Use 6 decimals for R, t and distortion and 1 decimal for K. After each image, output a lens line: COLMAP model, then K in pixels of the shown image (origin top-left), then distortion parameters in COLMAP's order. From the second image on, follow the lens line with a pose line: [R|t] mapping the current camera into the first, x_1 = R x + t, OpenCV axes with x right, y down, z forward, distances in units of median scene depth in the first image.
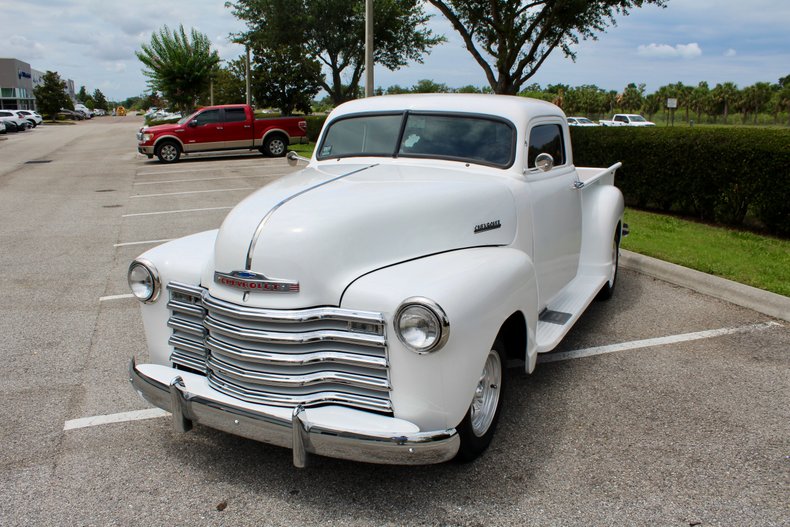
lens RADIAL K [[657.1, 0, 394.4], [0, 657.1, 264.1], [0, 0, 1]] dist [-0.169292, 0.149837]
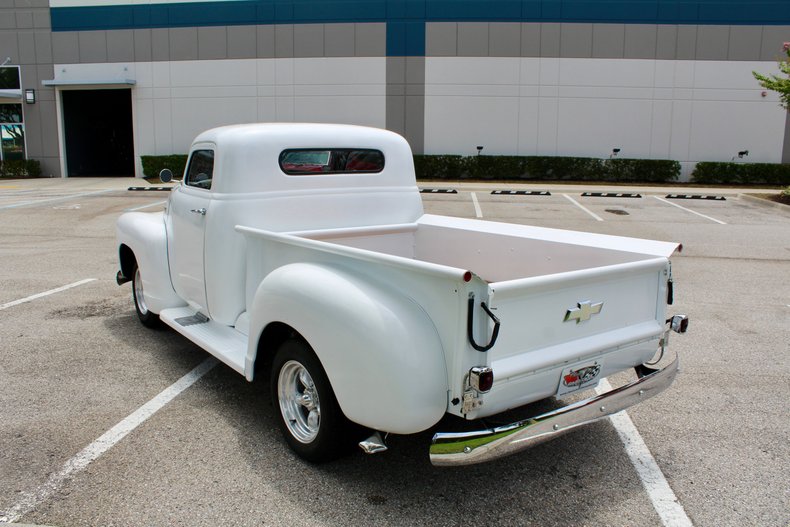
lens RADIAL K [[659.7, 0, 395.0], [0, 659.7, 264.9], [0, 0, 1]] dist [-0.170374, 0.151761]
pose [[-0.428523, 0.157937, -0.889620, 0.206096], [-0.221296, 0.936269, 0.272816, -0.075101], [0.876011, 0.313777, -0.366262, 0.323745]]
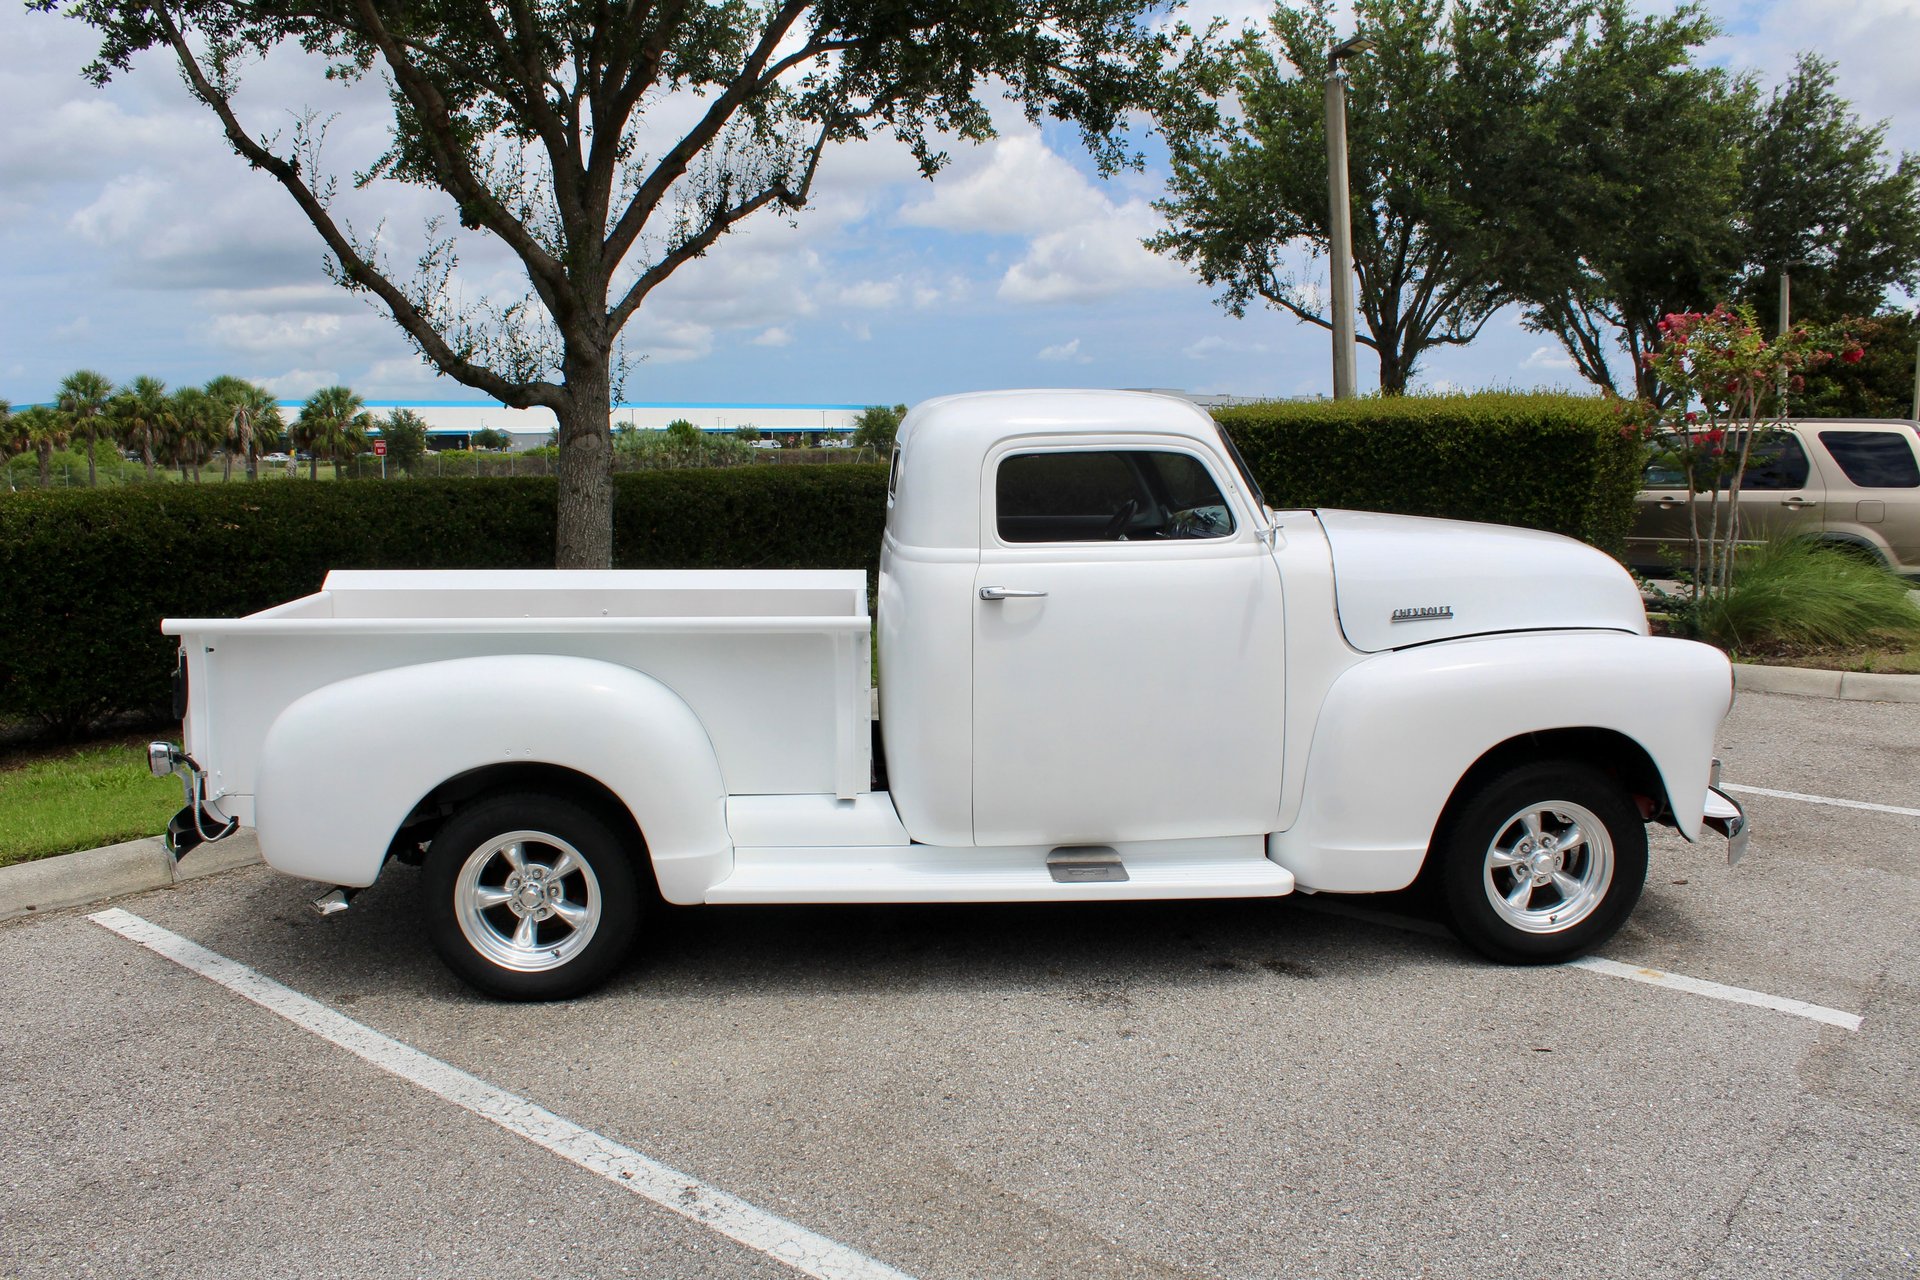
lens RADIAL K [[1598.5, 0, 959.9], [0, 1598.5, 647.0], [0, 0, 1]] dist [-0.170360, 0.149769]
pose [[-0.518876, -0.102588, 0.848672, -0.186919], [0.213200, 0.945872, 0.244688, -0.077428], [-0.827837, 0.307899, -0.468919, 0.335479]]
